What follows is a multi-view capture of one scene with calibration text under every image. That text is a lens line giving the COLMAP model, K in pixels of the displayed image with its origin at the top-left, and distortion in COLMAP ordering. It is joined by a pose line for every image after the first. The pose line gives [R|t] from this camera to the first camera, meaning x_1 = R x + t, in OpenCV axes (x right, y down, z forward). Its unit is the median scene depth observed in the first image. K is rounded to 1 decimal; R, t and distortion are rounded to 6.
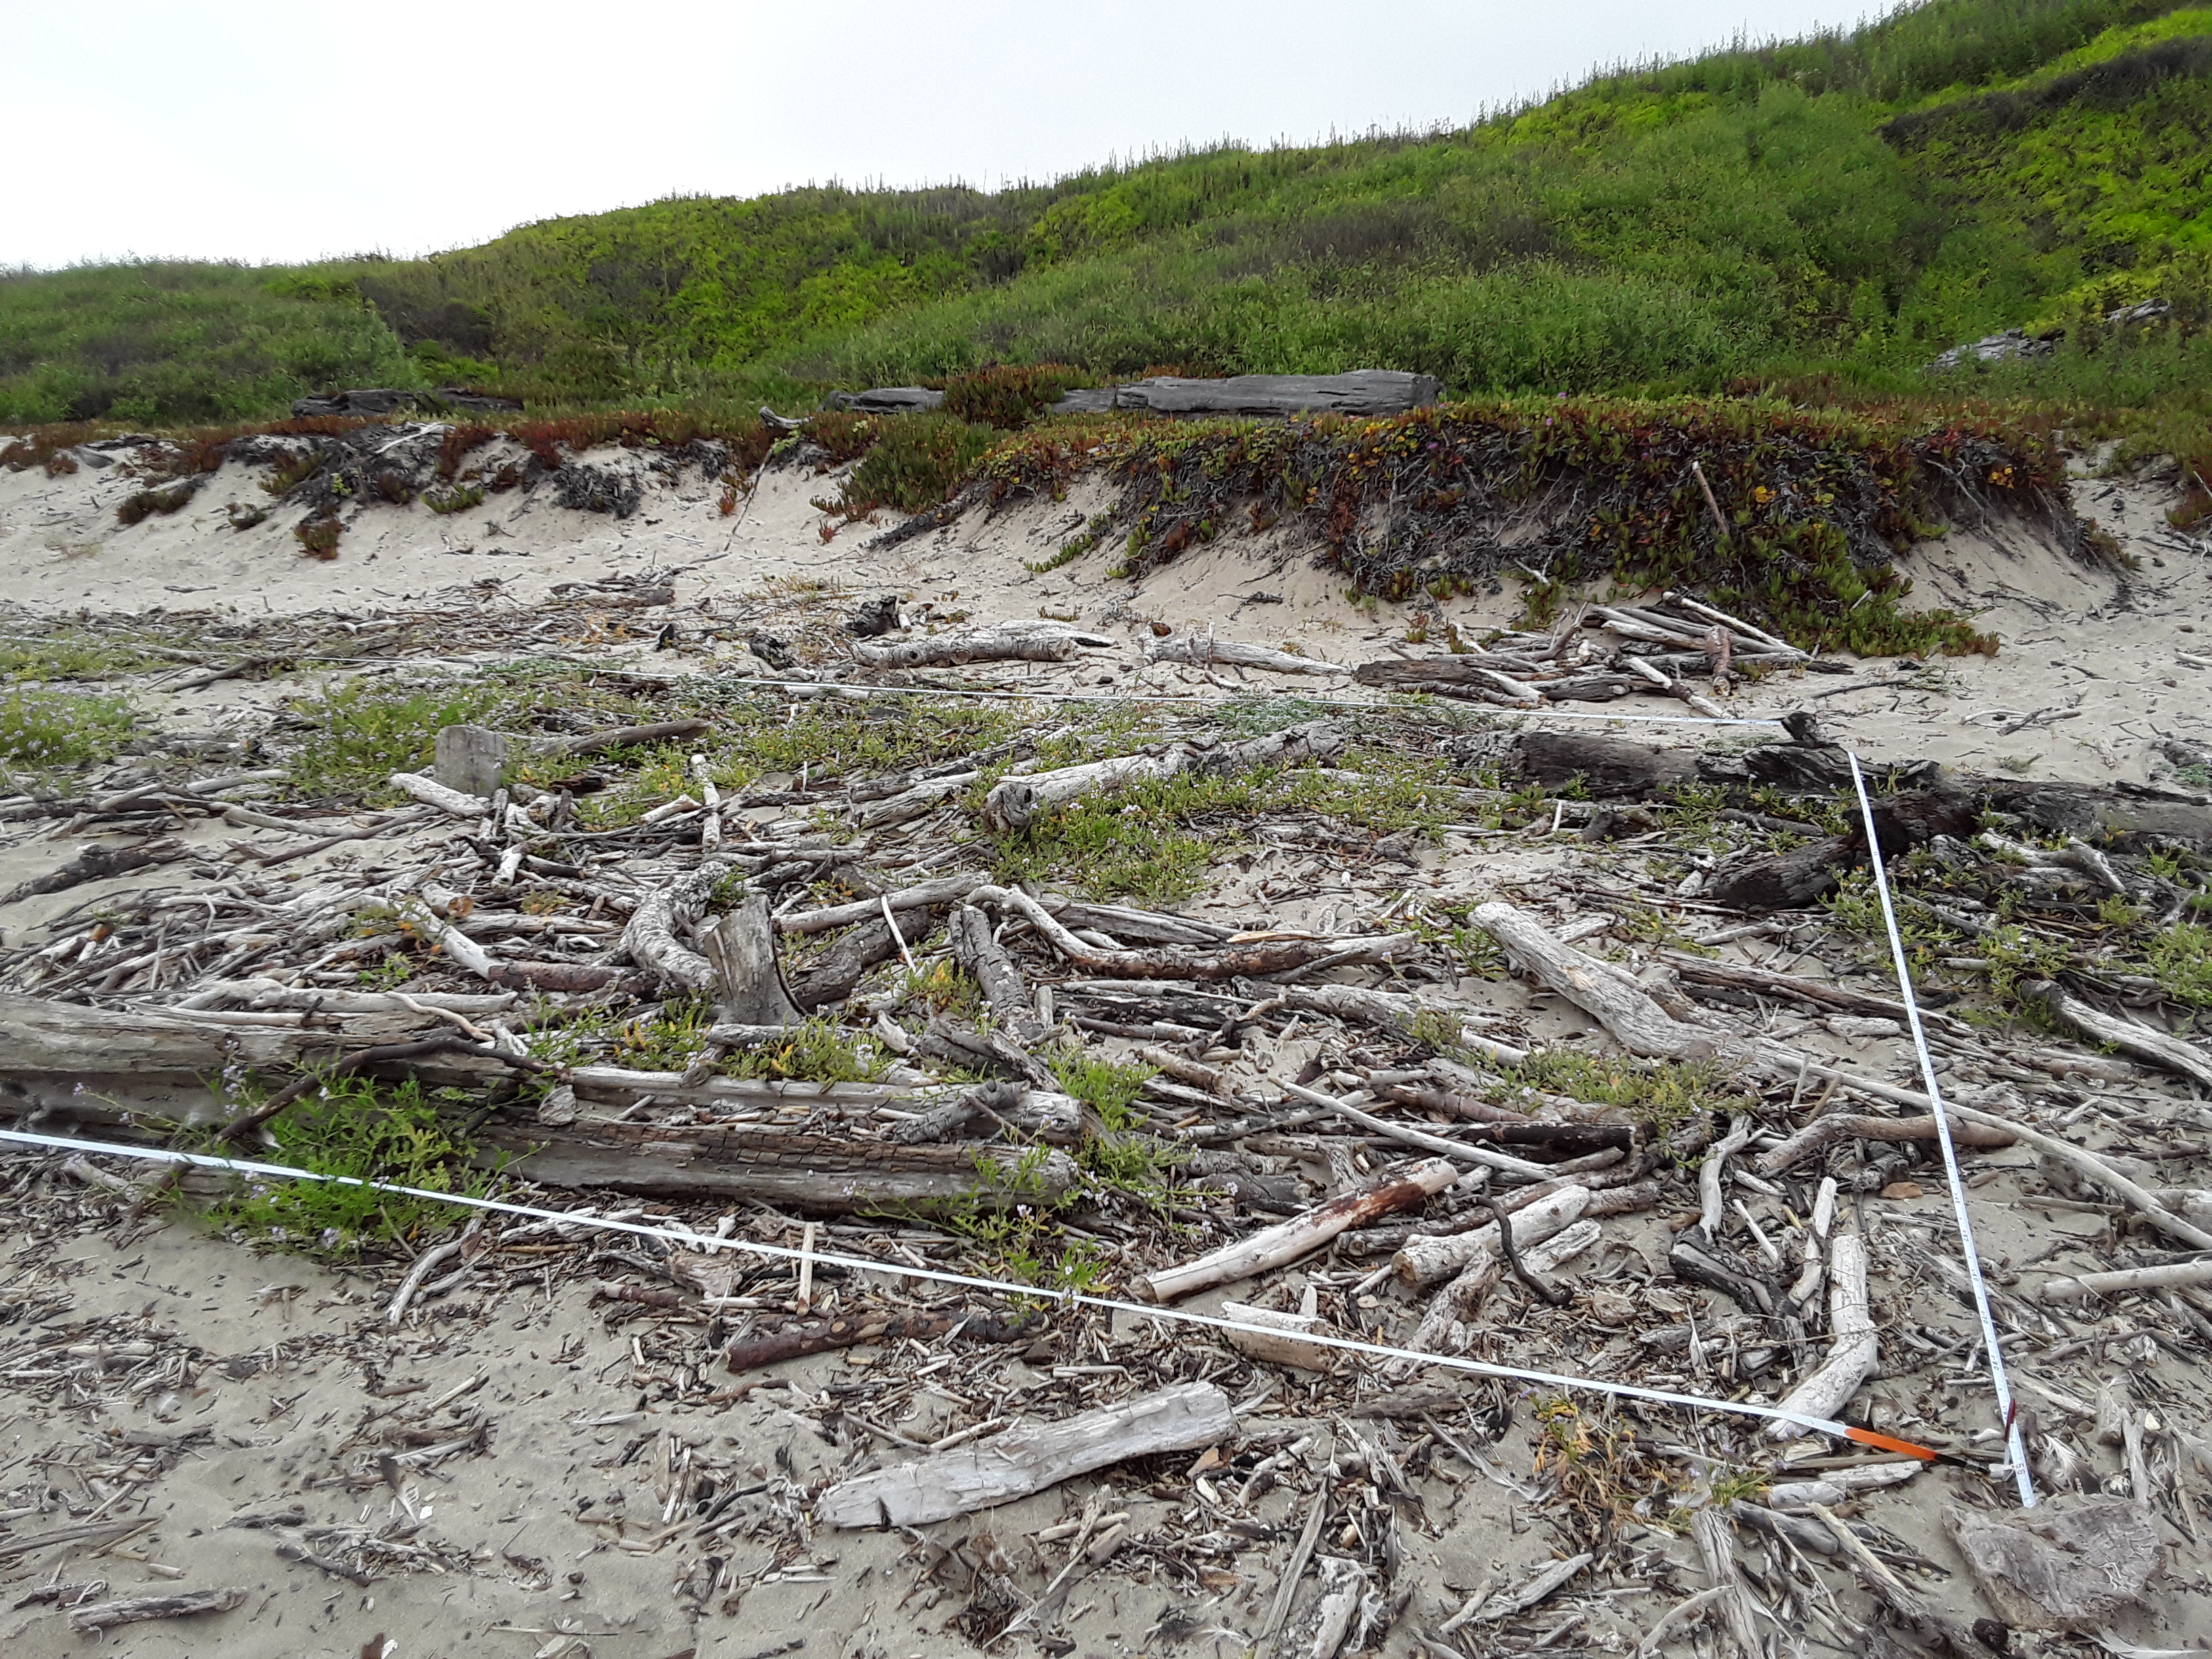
lens RADIAL K [[1758.2, 0, 1084.4], [0, 1758.2, 818.1], [0, 0, 1]] dist [0.132874, -0.209540]
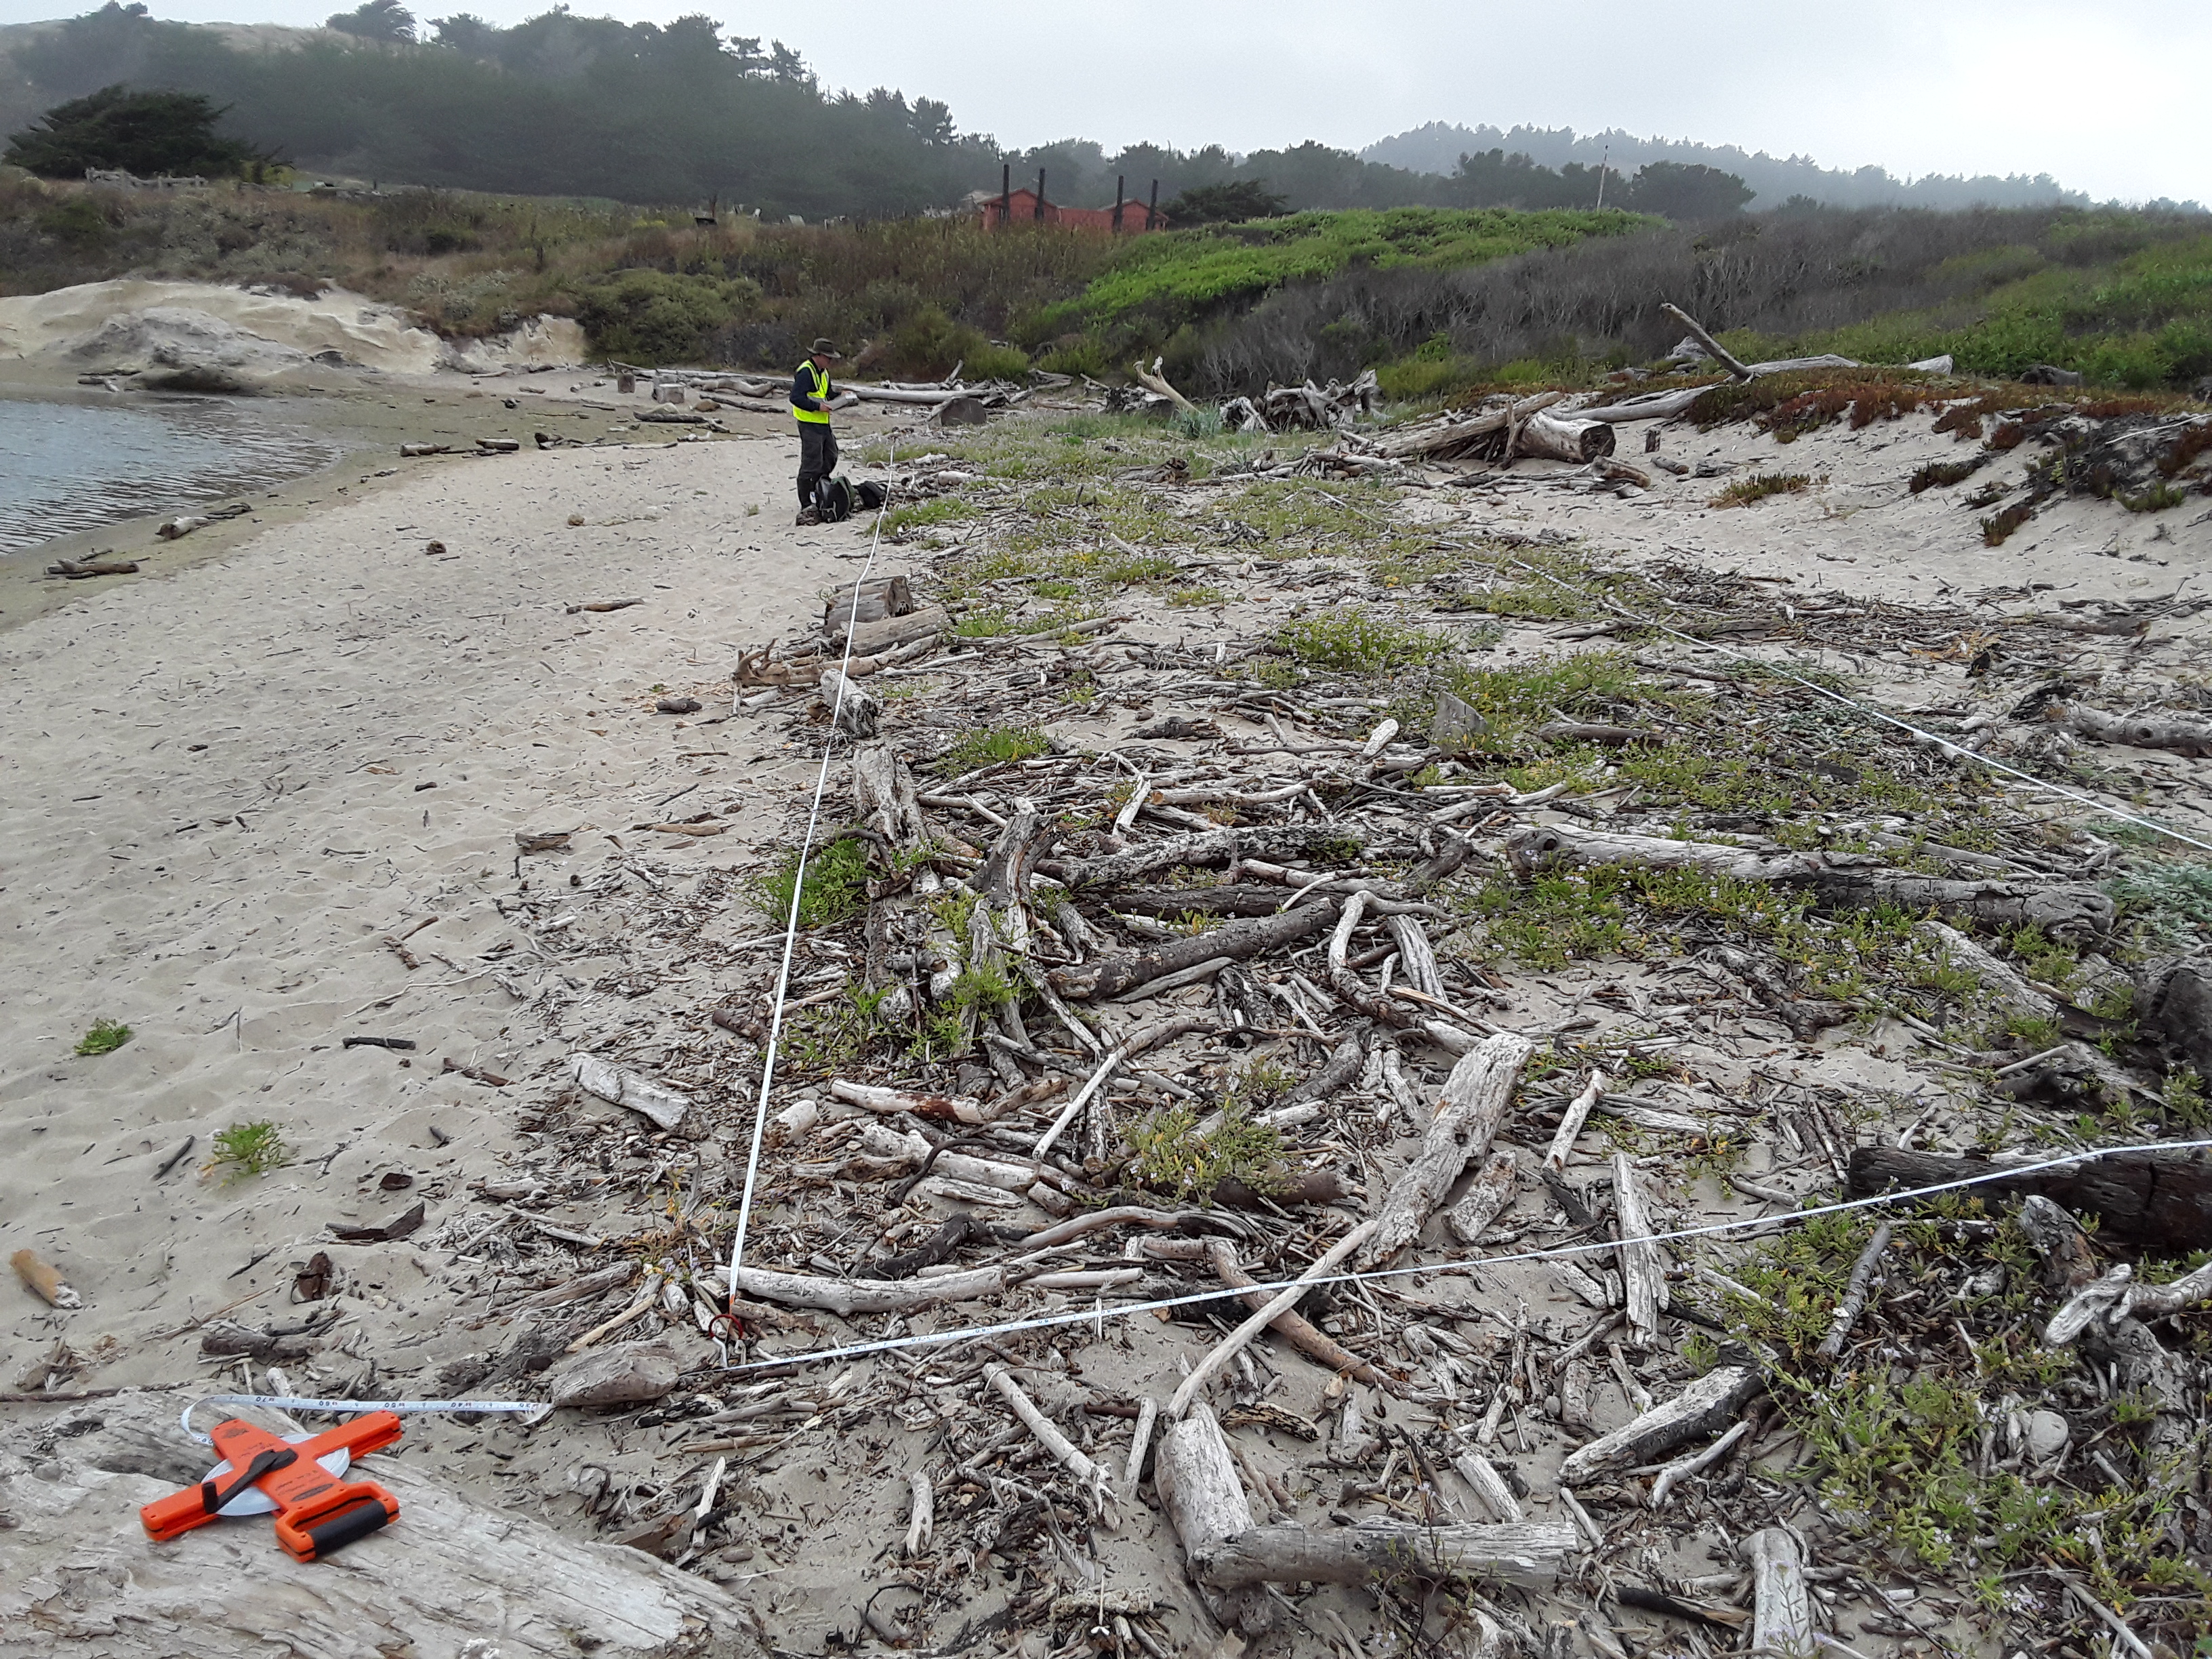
lens RADIAL K [[1758.2, 0, 1084.4], [0, 1758.2, 818.1], [0, 0, 1]] dist [0.132874, -0.209540]
pose [[0.400877, 0.254571, -0.880052, 0.294192], [-0.222980, 0.958842, 0.175791, -0.056920], [0.888582, 0.125763, 0.441142, 0.102802]]
